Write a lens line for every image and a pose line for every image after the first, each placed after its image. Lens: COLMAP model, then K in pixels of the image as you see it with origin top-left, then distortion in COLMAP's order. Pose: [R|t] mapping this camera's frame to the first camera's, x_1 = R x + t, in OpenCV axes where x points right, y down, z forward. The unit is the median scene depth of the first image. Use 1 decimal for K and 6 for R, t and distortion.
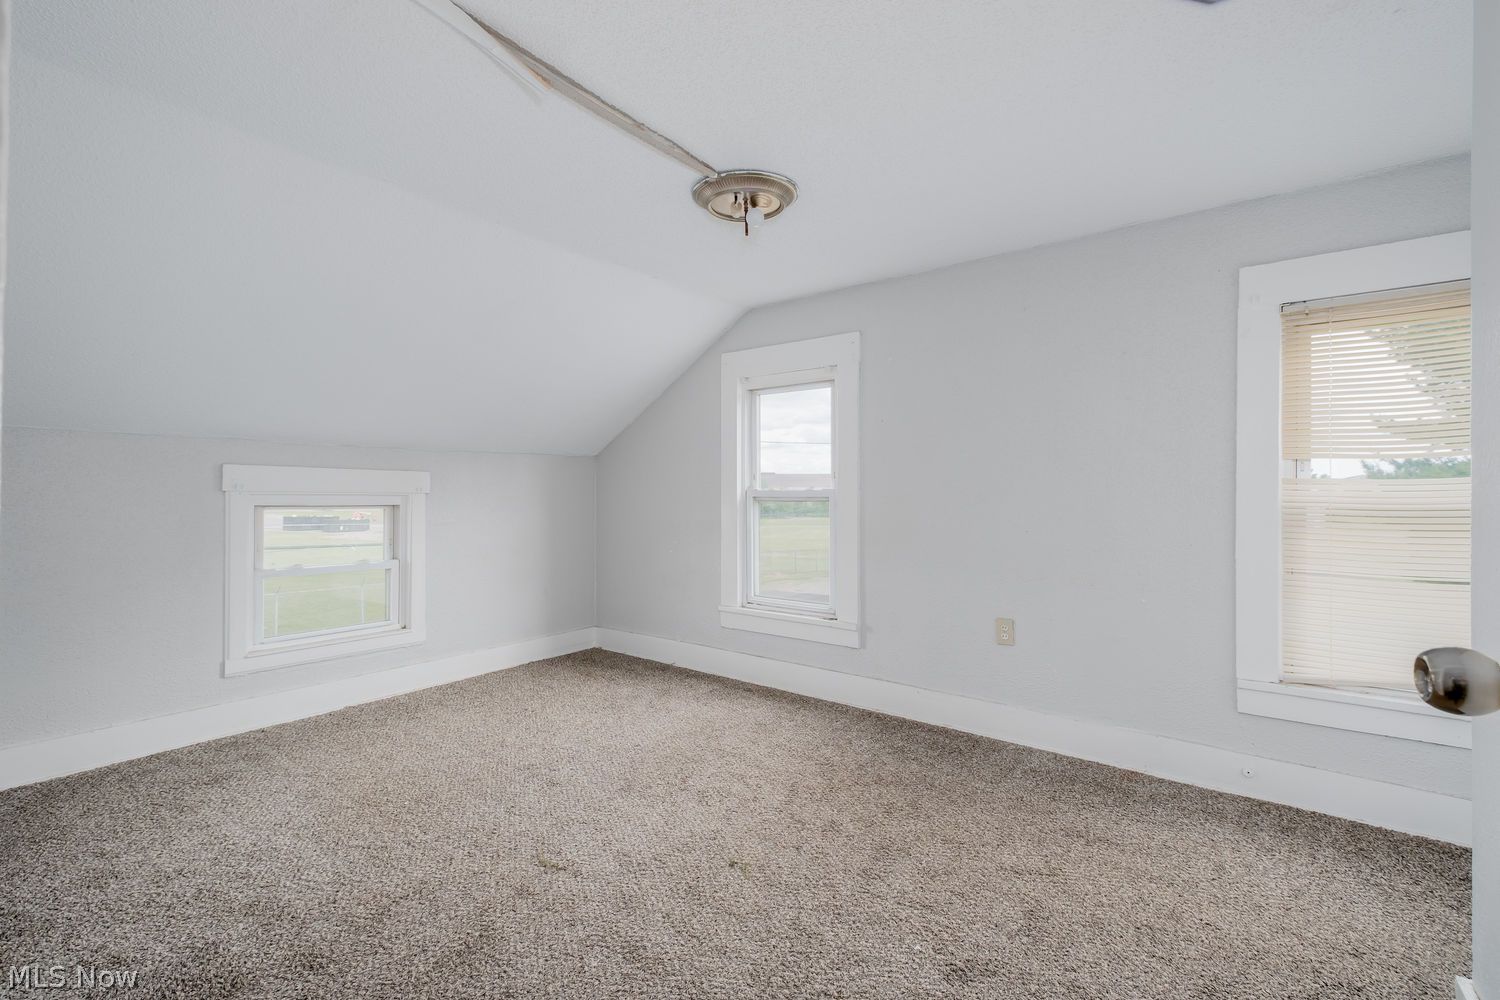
lens RADIAL K [[654.5, 0, 755.9], [0, 654.5, 495.3], [0, 0, 1]] dist [0.013092, -0.000007]
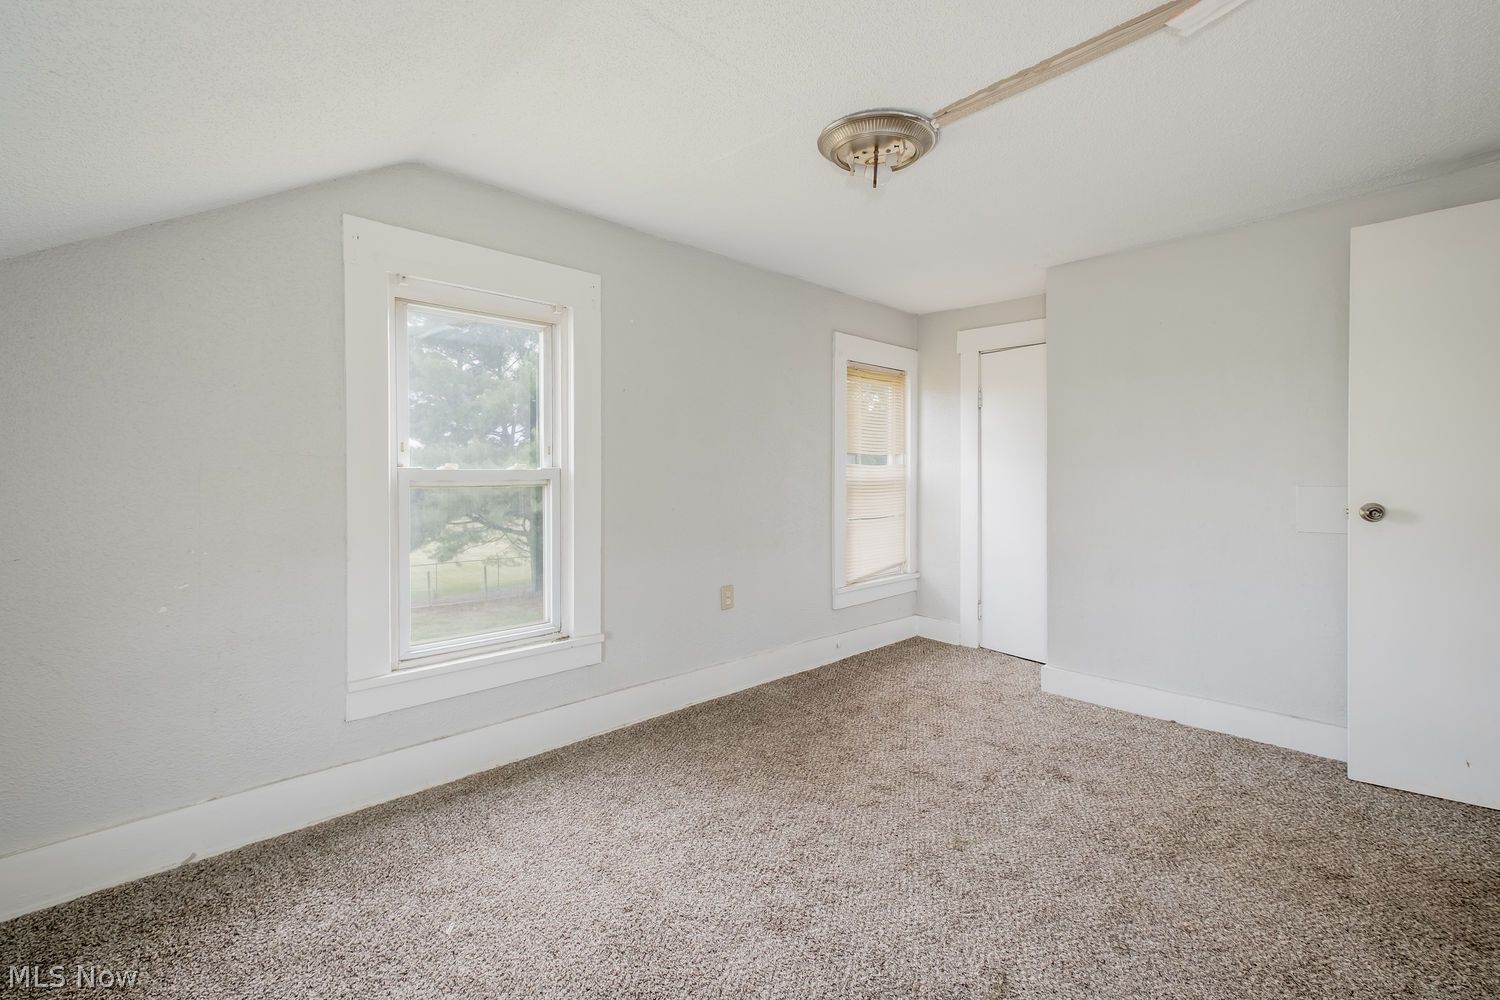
lens RADIAL K [[652.1, 0, 763.4], [0, 652.1, 484.9], [0, 0, 1]] dist [0.011750, -0.000316]
pose [[0.151665, -0.020498, 0.988219, -0.713499], [0.004787, 0.999788, 0.020003, -0.005980], [-0.988420, 0.001697, 0.151731, 0.776092]]
